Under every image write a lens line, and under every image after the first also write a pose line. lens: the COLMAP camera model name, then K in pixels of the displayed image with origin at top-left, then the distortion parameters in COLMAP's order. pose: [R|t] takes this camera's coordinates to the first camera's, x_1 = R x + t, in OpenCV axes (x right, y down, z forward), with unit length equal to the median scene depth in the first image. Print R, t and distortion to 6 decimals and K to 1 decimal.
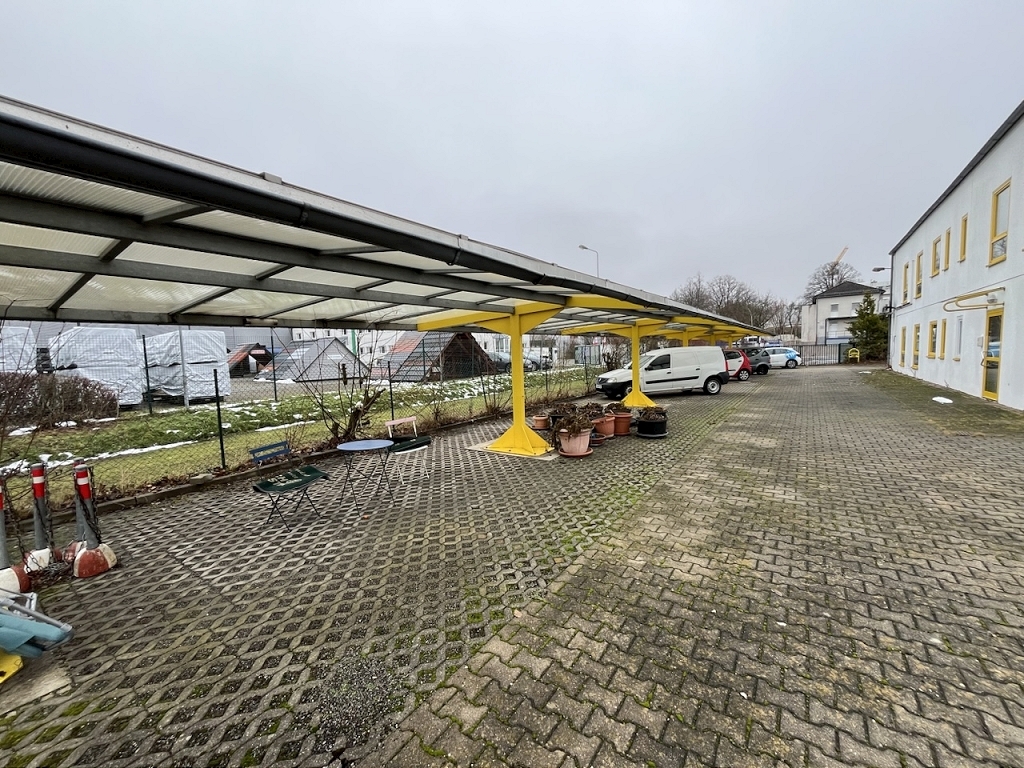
lens RADIAL K [[411.3, 0, 510.9], [0, 411.3, 386.9], [0, 0, 1]] dist [-0.001437, -0.000553]
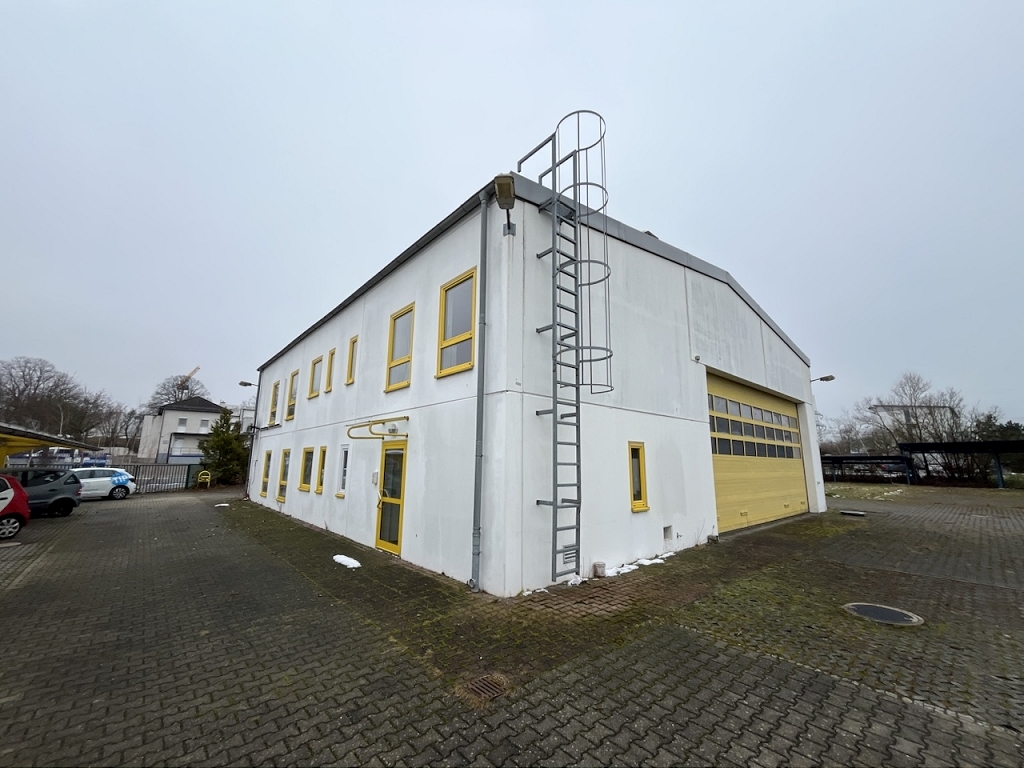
lens RADIAL K [[411.3, 0, 510.9], [0, 411.3, 386.9], [0, 0, 1]] dist [-0.001437, -0.000553]
pose [[0.222937, 0.212841, 0.951314, 0.137723], [0.058892, 0.971151, -0.231080, -0.030480], [-0.973052, 0.107541, 0.203971, 0.203185]]
